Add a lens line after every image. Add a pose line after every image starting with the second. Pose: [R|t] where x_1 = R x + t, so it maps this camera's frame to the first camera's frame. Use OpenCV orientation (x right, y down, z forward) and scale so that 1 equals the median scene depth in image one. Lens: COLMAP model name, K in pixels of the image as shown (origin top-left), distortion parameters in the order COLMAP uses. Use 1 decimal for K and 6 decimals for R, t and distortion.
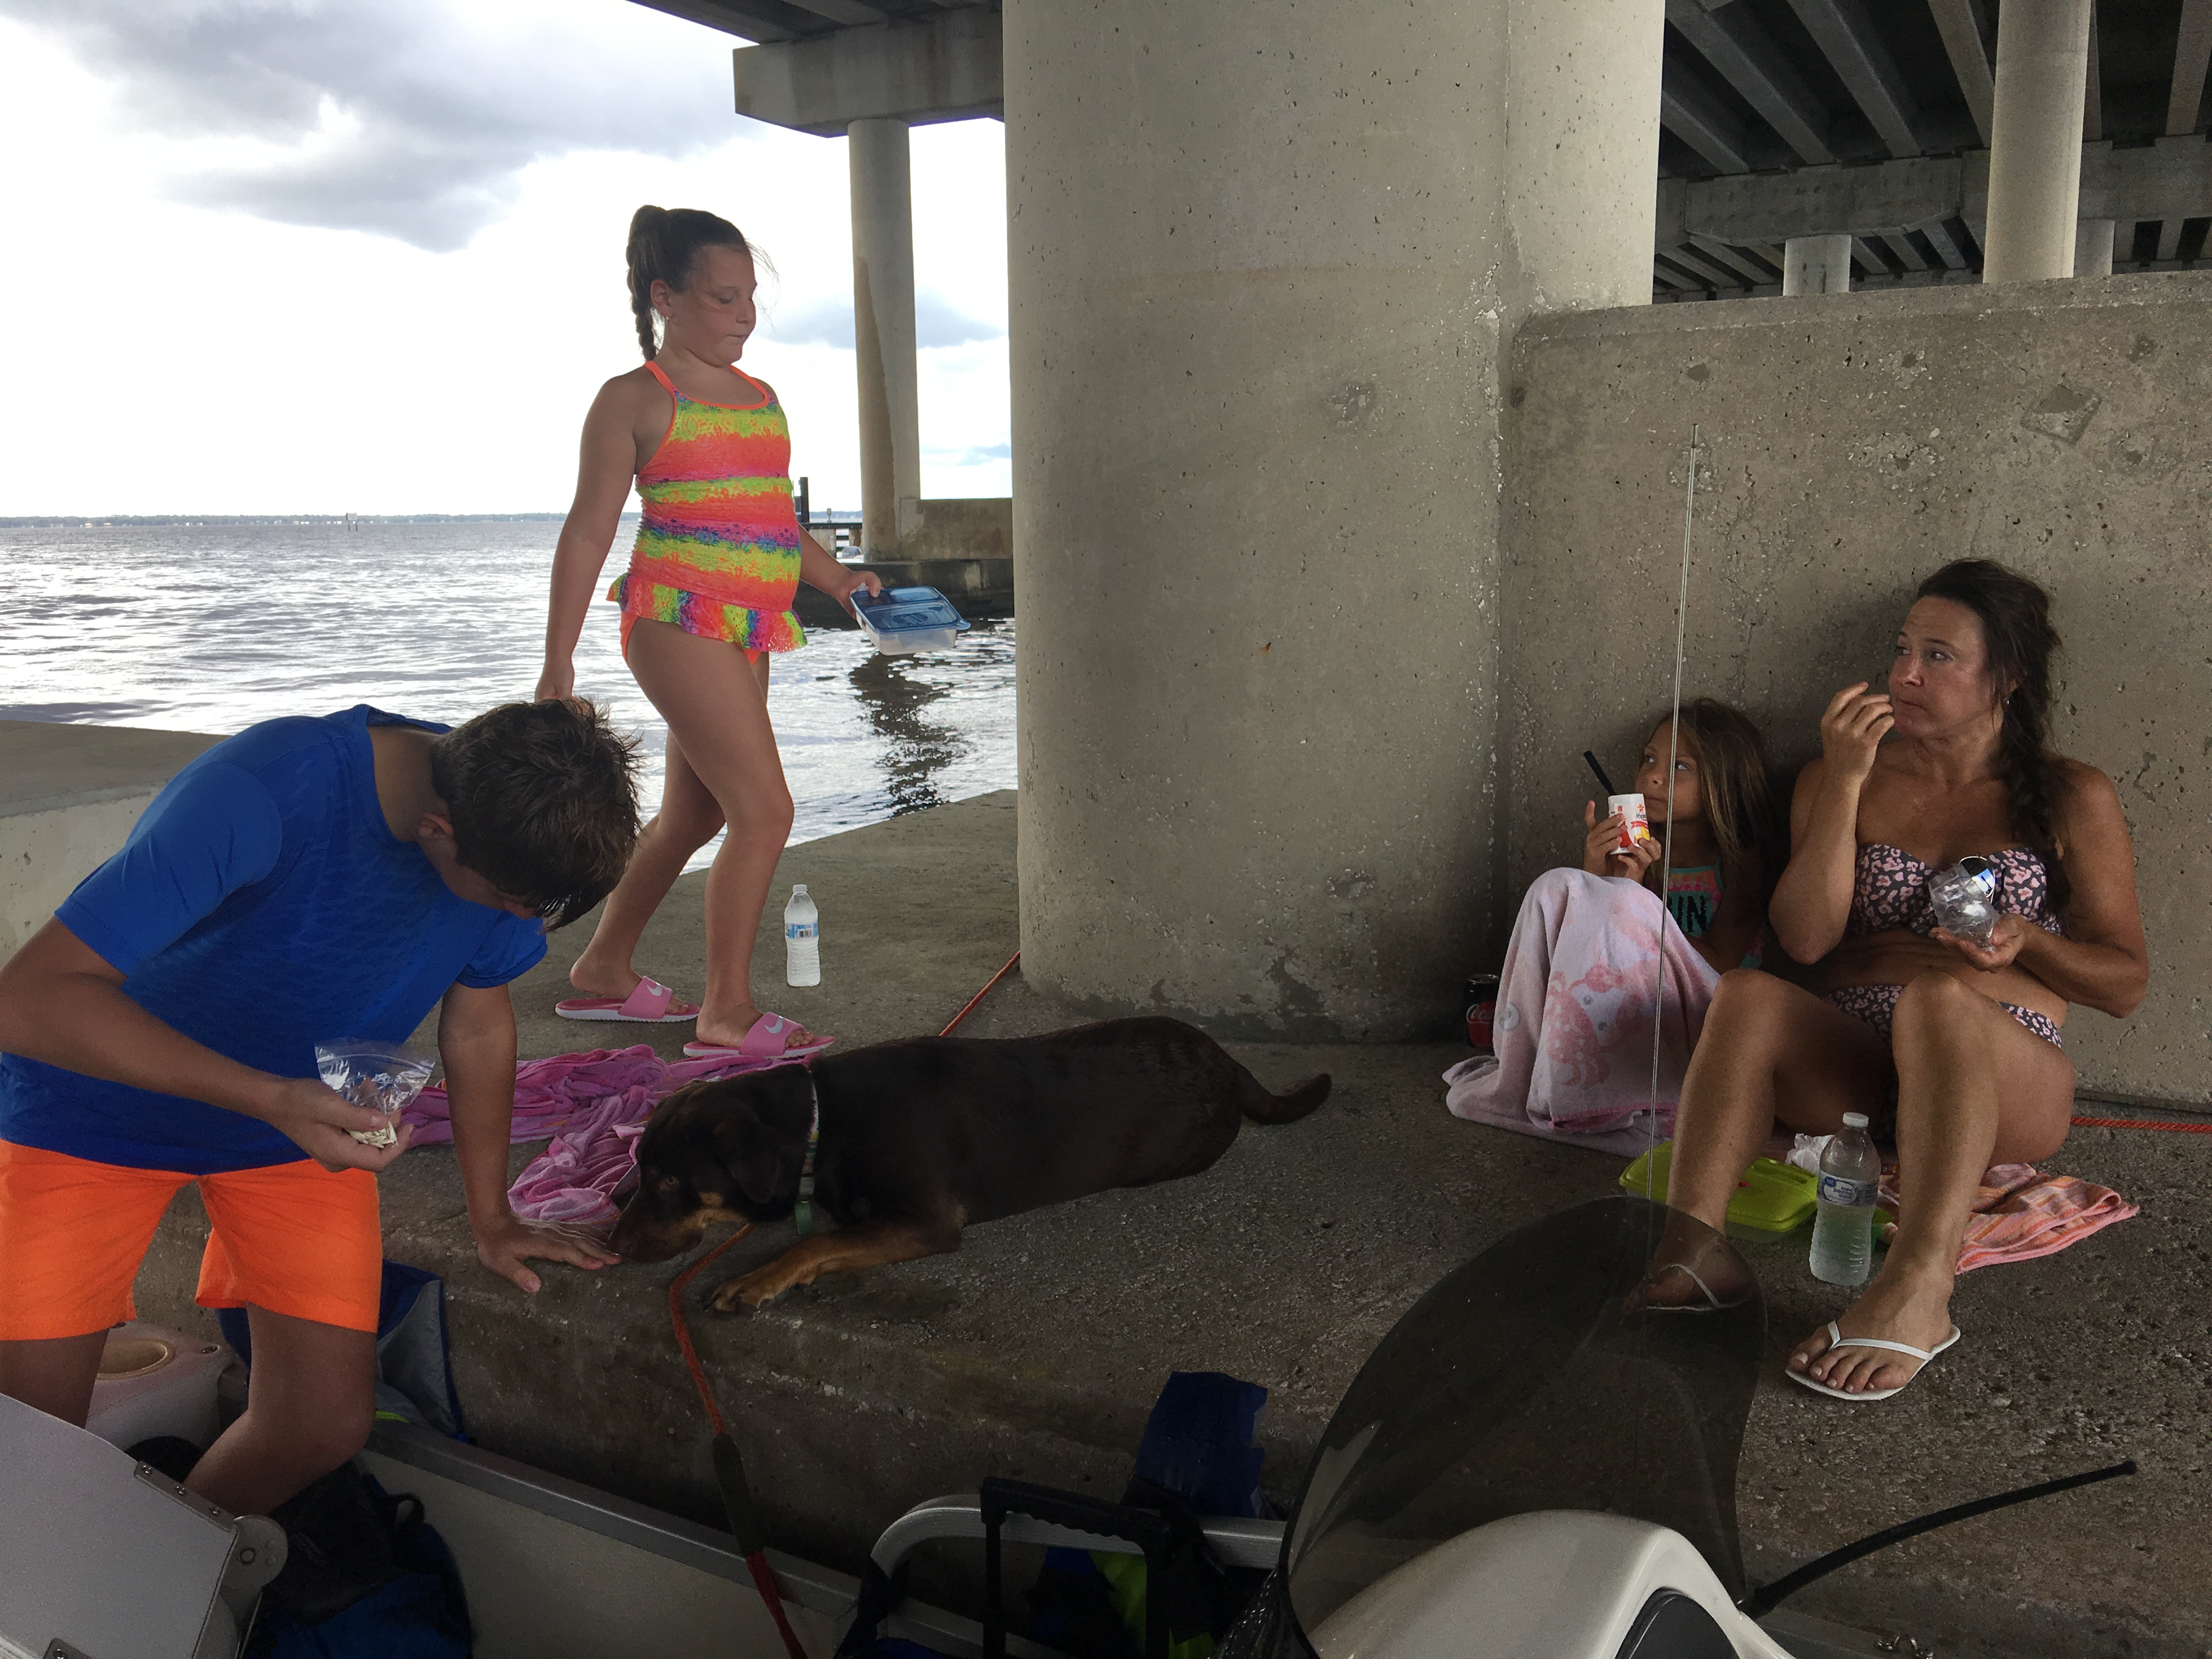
lens RADIAL K [[1842.8, 0, 1106.0], [0, 1842.8, 829.5], [0, 0, 1]] dist [0.093085, -0.149795]
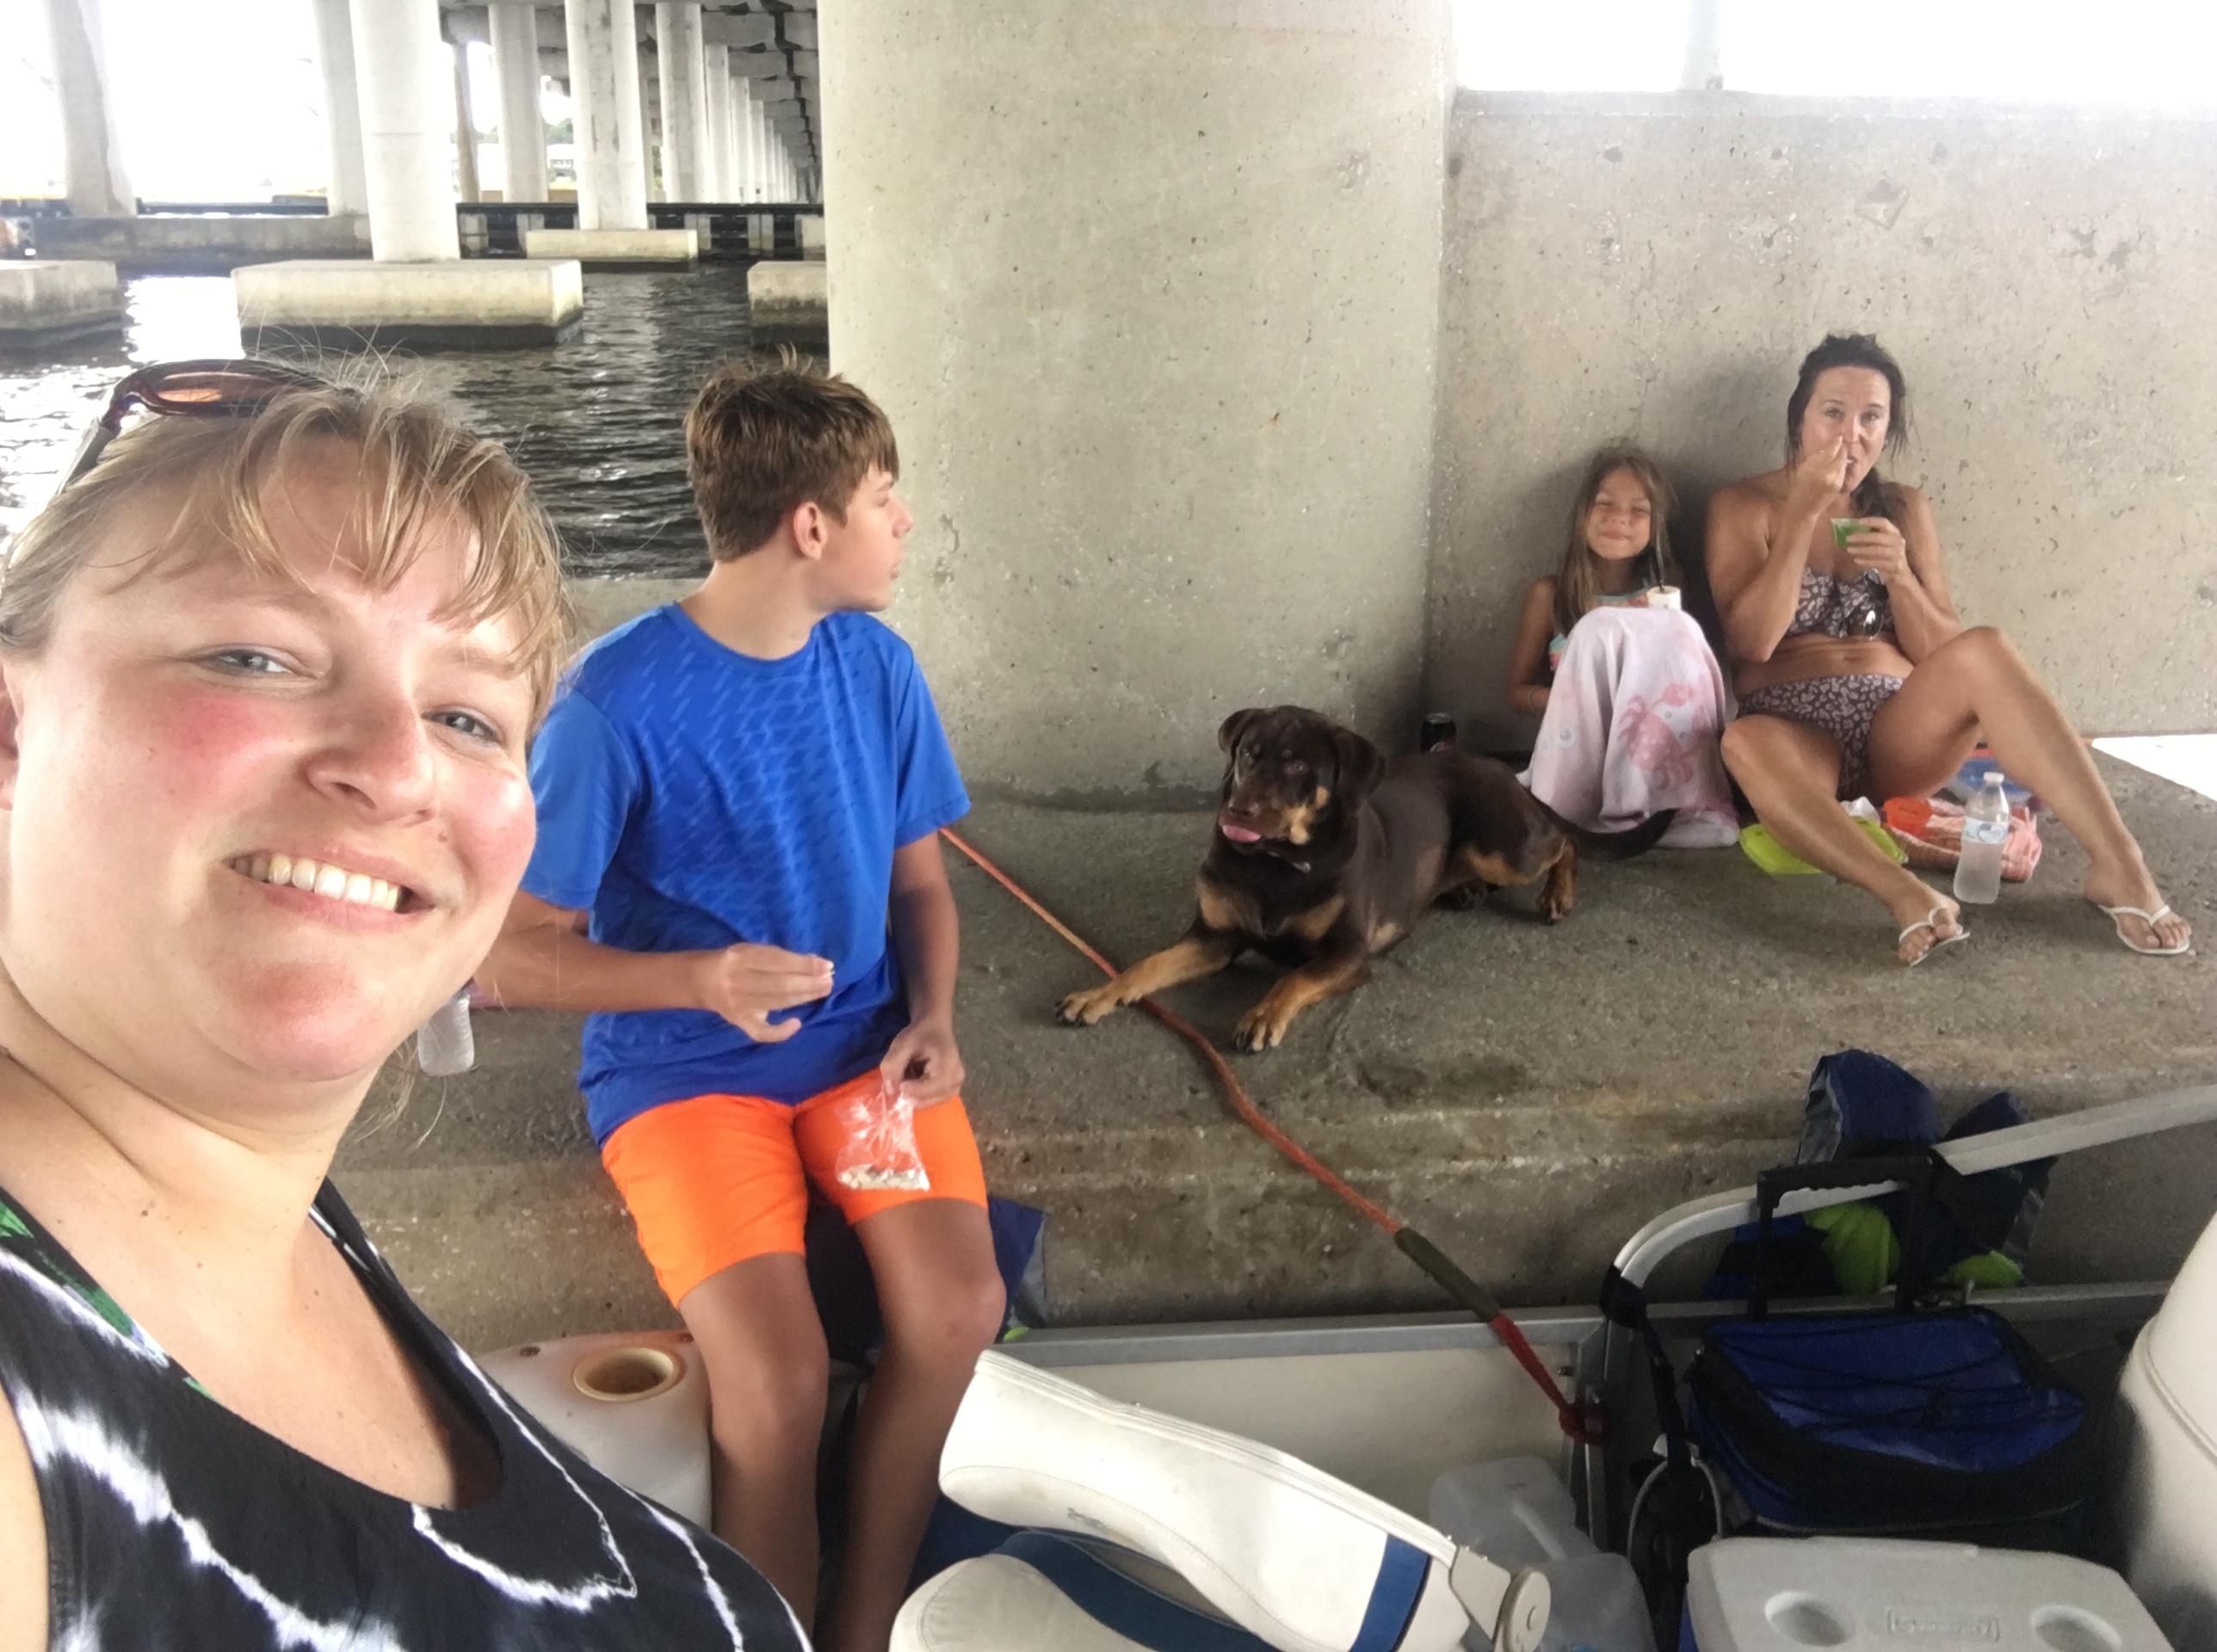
lens RADIAL K [[2005.4, 0, 1104.0], [0, 2005.4, 833.8], [0, 0, 1]] dist [0.034218, -0.075105]
pose [[0.820620, -0.158448, 0.549069, -0.675567], [0.083444, 0.983719, 0.159166, -0.062021], [-0.565349, -0.084799, 0.820481, 0.145773]]
